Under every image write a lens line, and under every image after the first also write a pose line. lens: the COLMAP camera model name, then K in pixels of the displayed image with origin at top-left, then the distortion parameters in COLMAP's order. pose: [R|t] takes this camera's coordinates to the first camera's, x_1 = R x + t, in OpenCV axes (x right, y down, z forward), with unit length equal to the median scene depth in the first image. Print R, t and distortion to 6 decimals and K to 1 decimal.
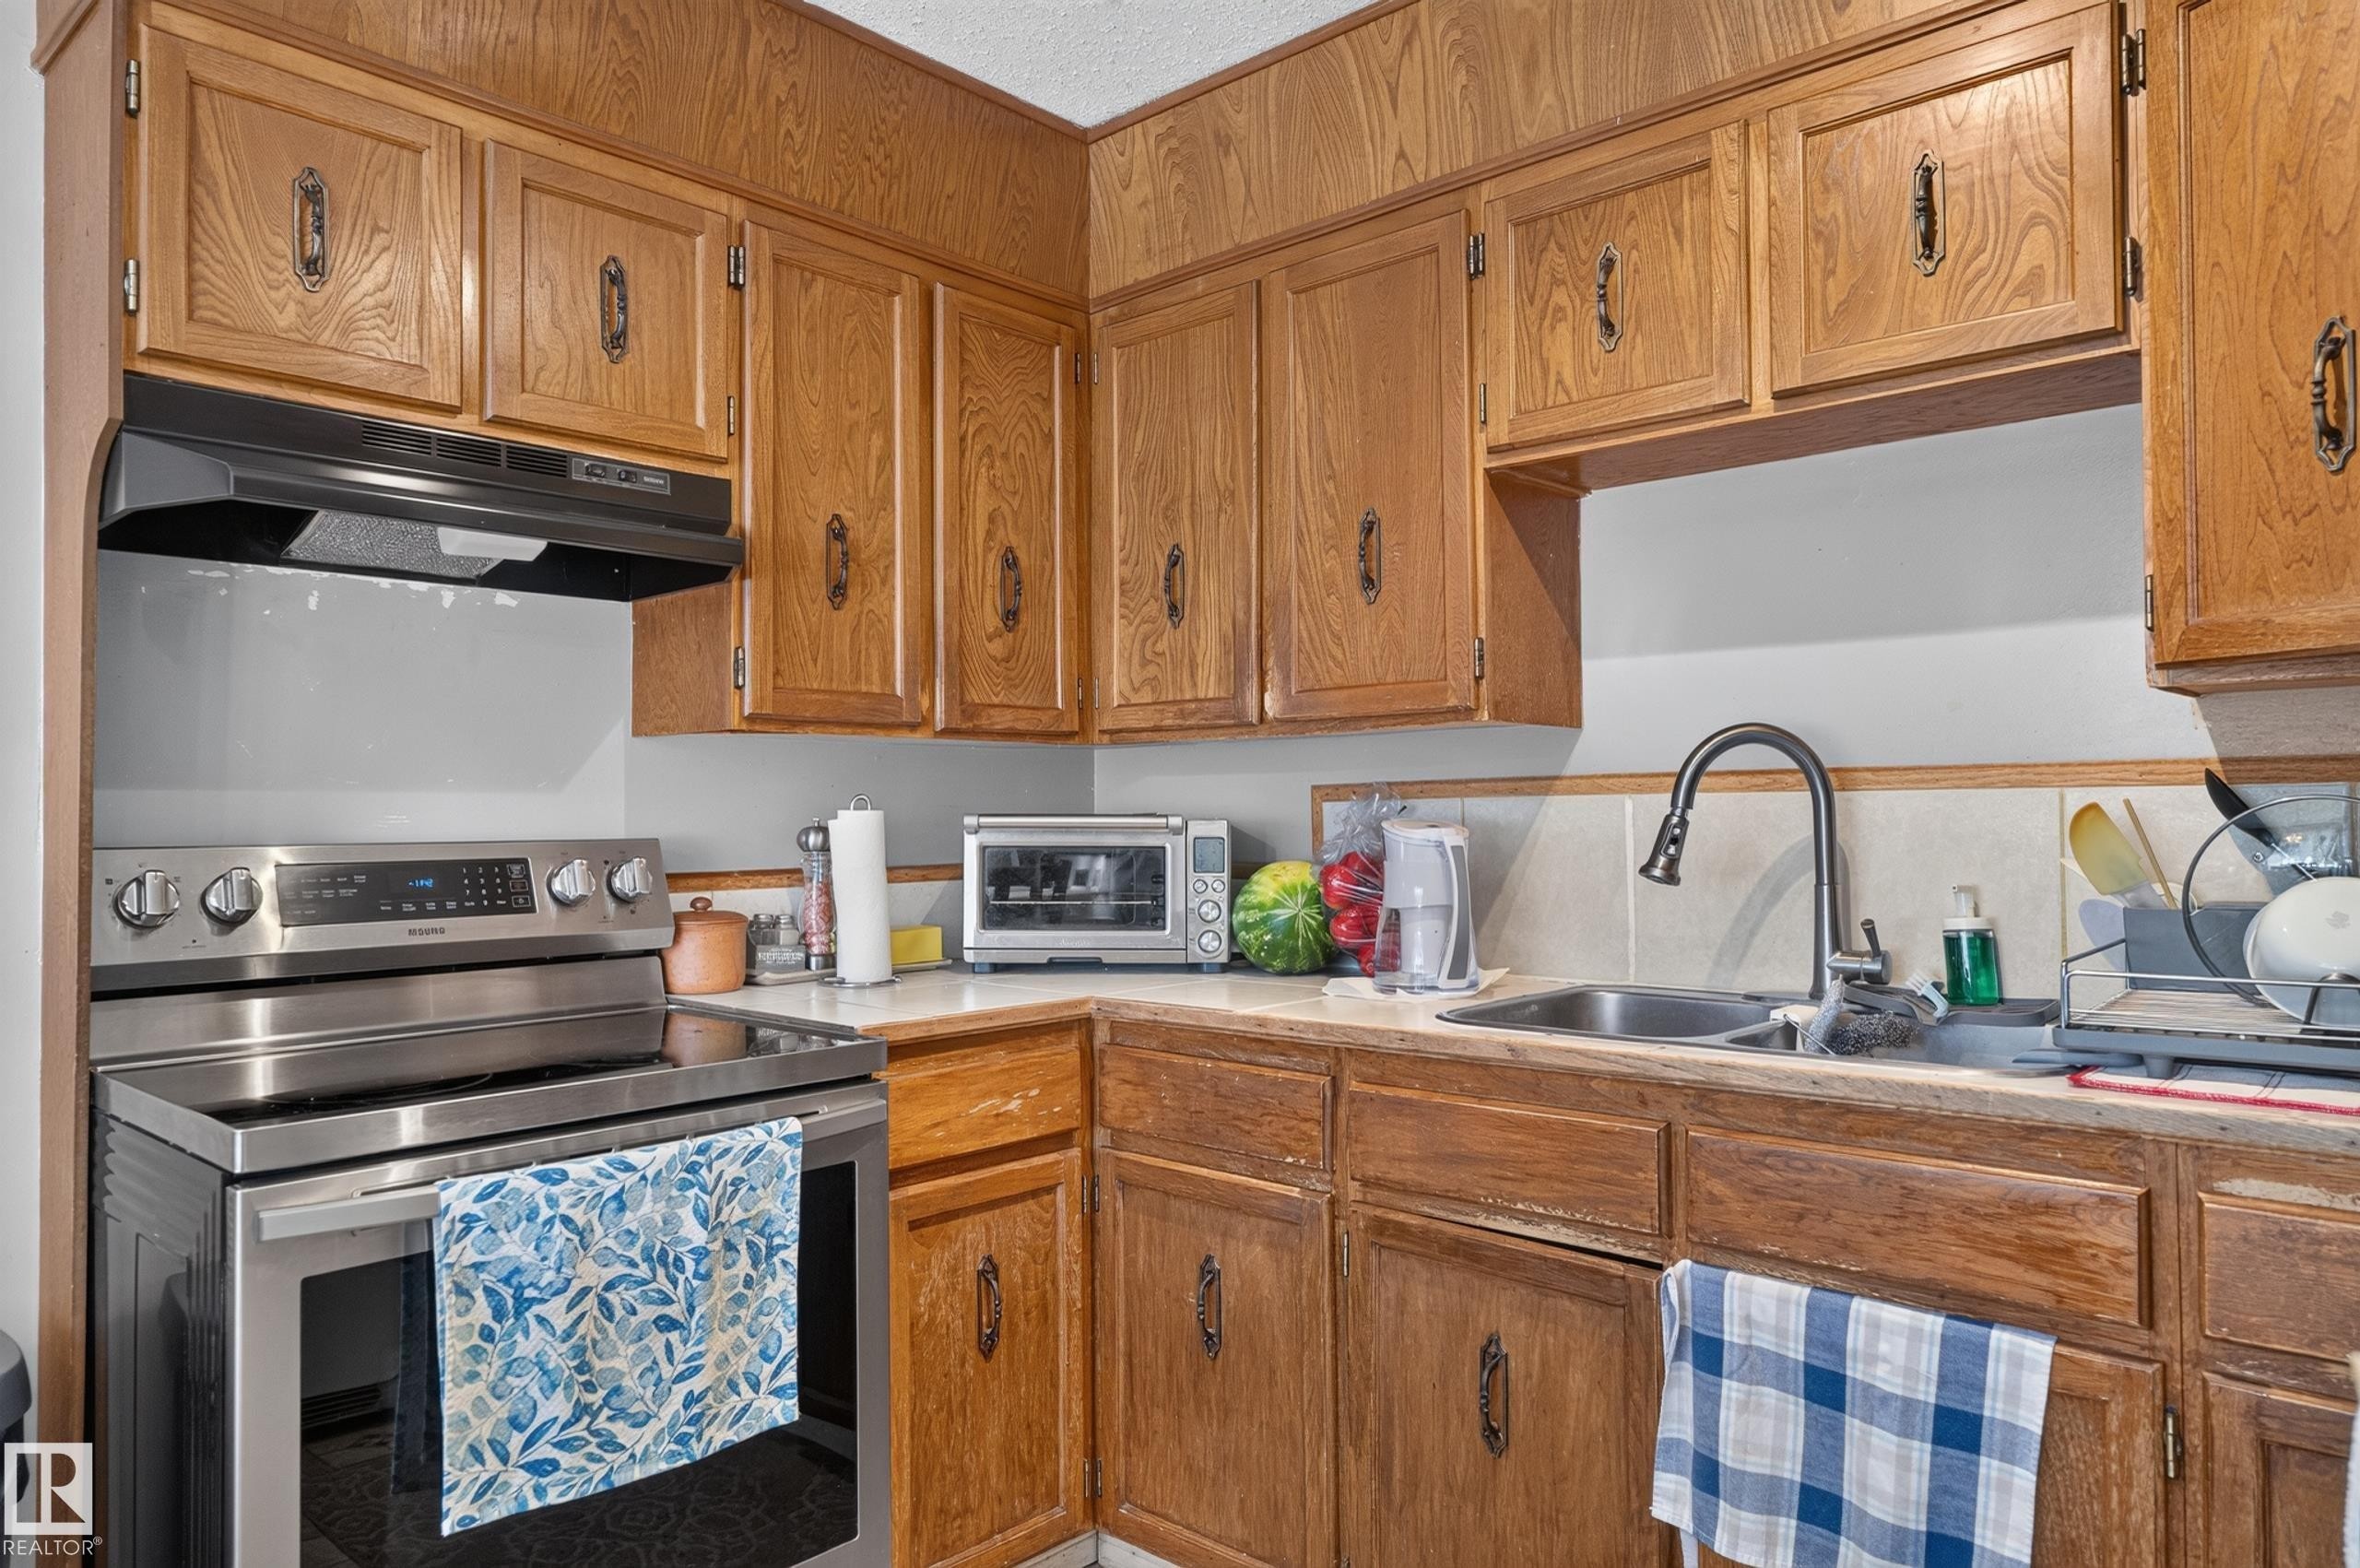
lens RADIAL K [[1503.8, 0, 1180.0], [0, 1503.8, 784.0], [0, 0, 1]] dist [-0.005243, -0.000200]
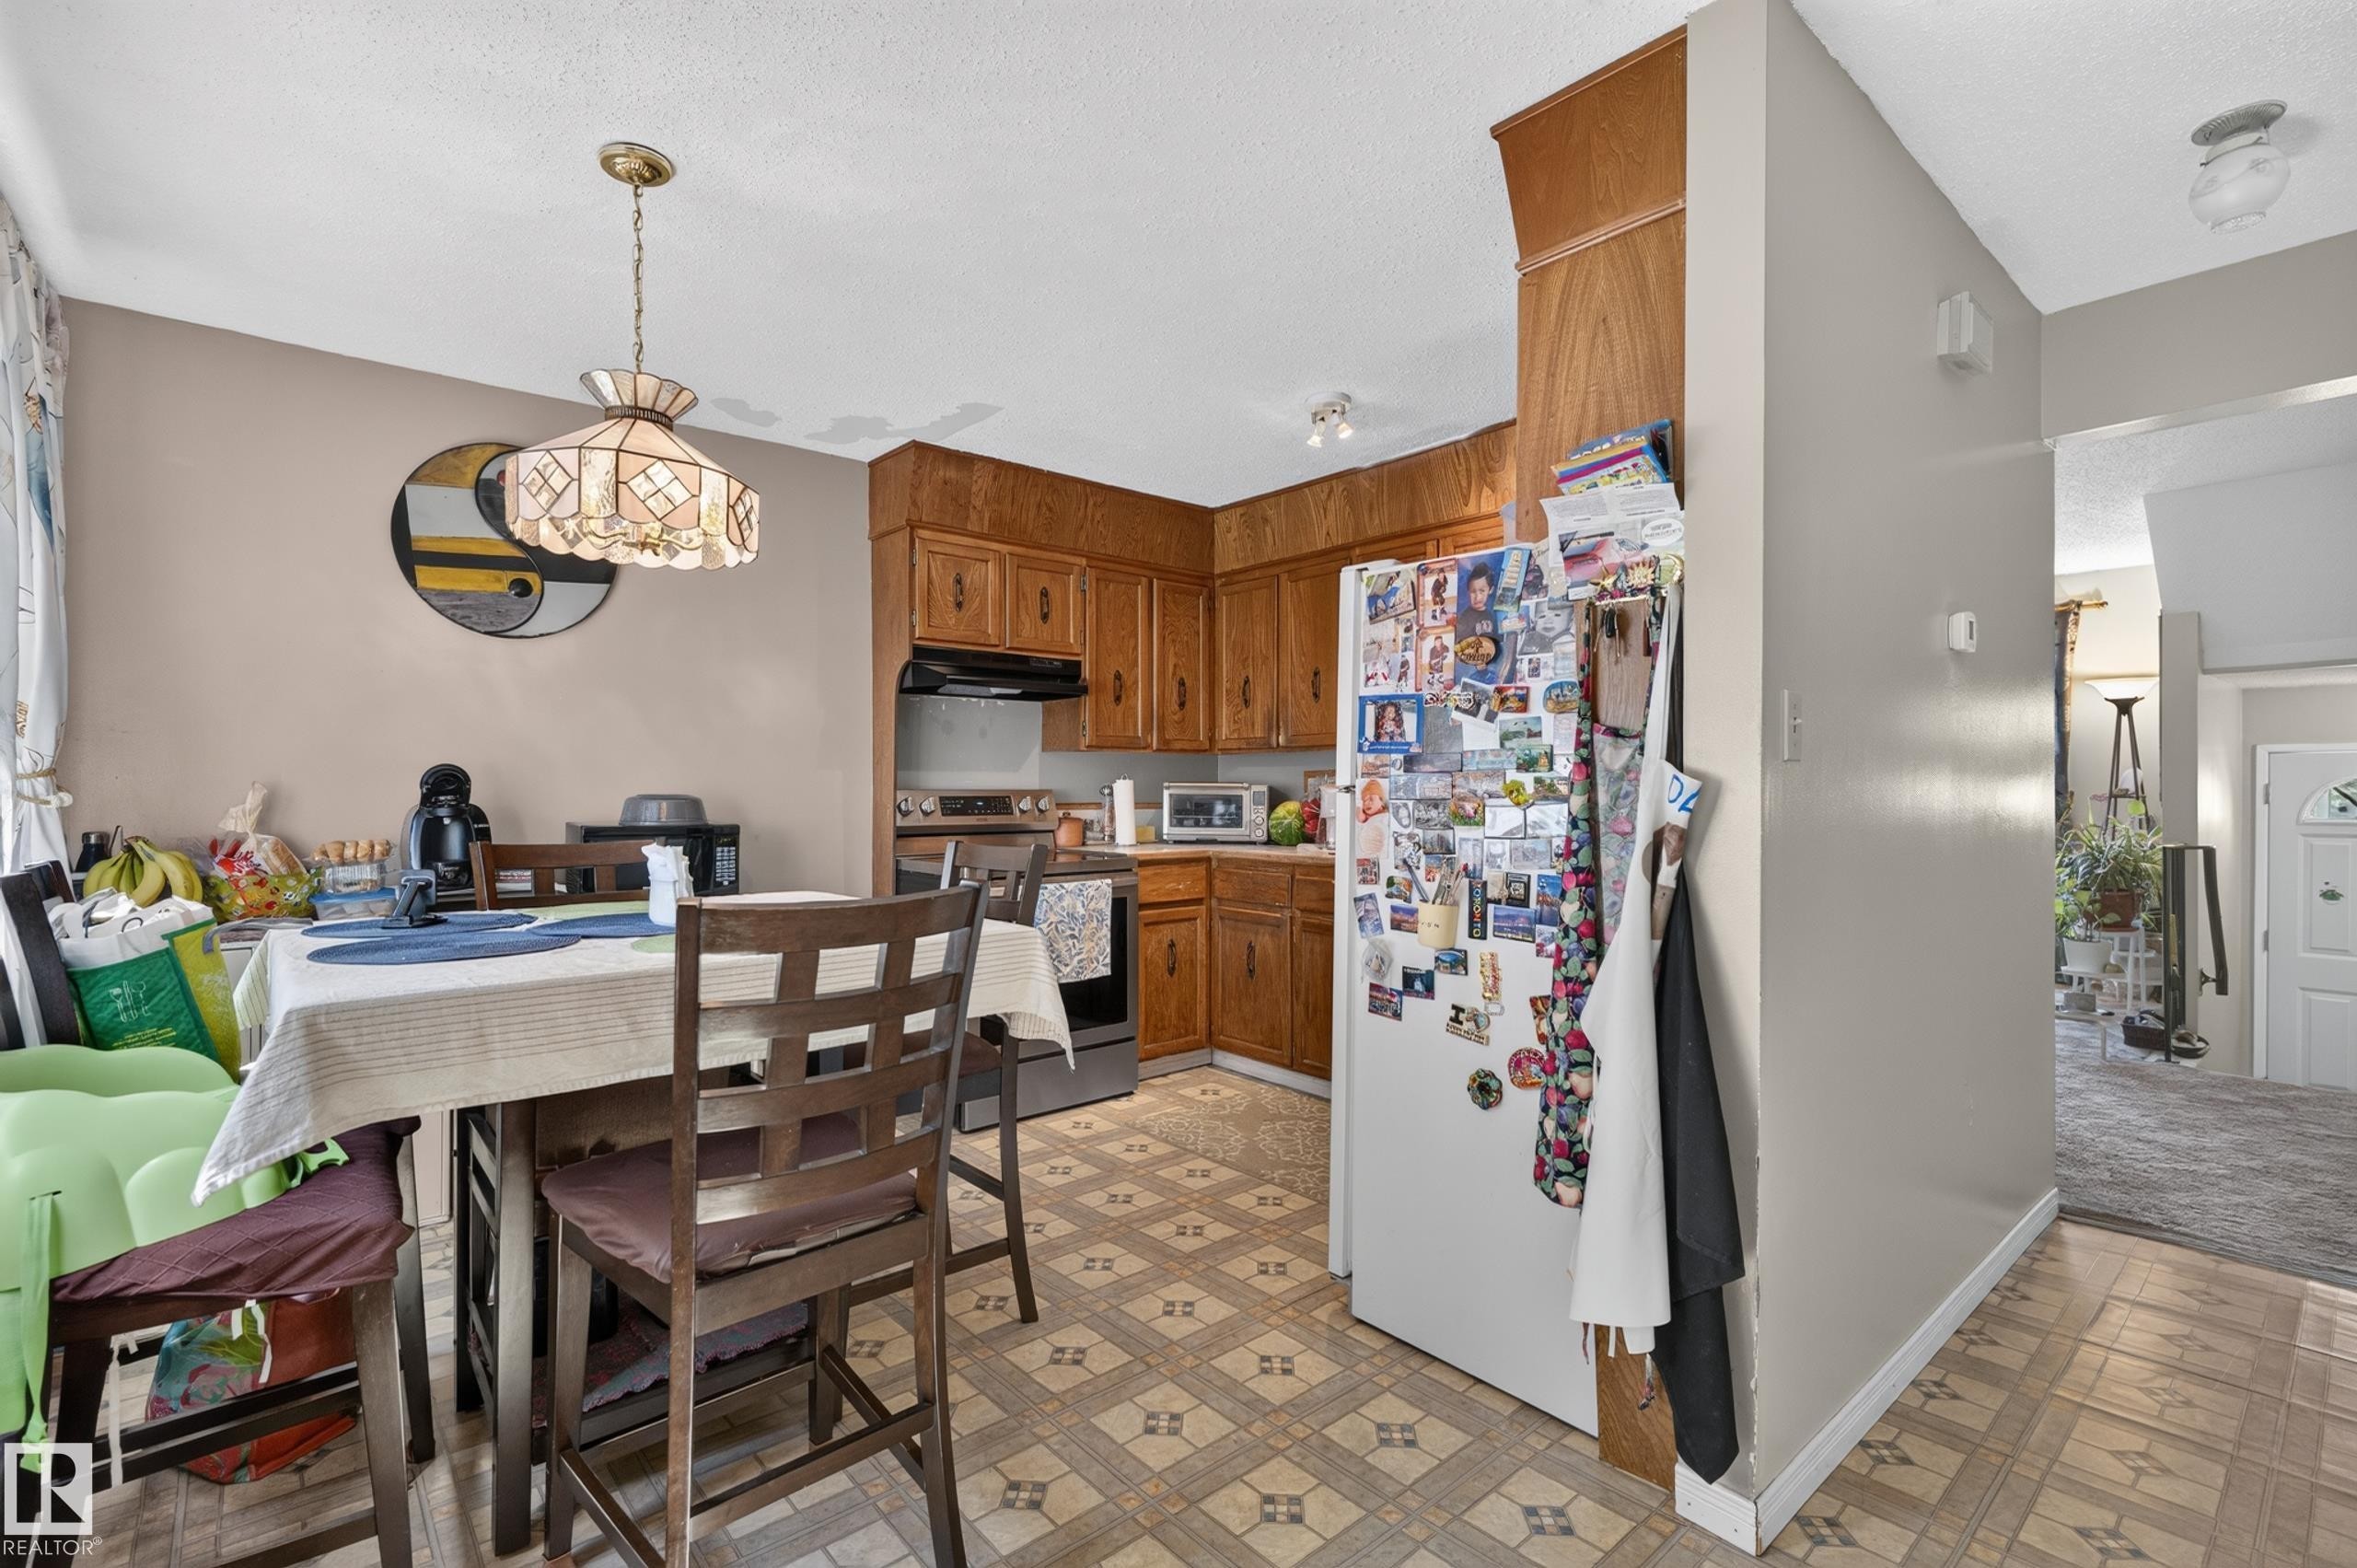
lens RADIAL K [[1063.4, 0, 1178.5], [0, 1063.4, 784.0], [0, 0, 1]] dist [0.000940, 0.000239]
pose [[0.992114, 0.007056, -0.125139, 0.121765], [-0.004857, 0.999828, 0.017875, -0.009920], [0.125244, -0.017126, 0.991978, -0.893083]]
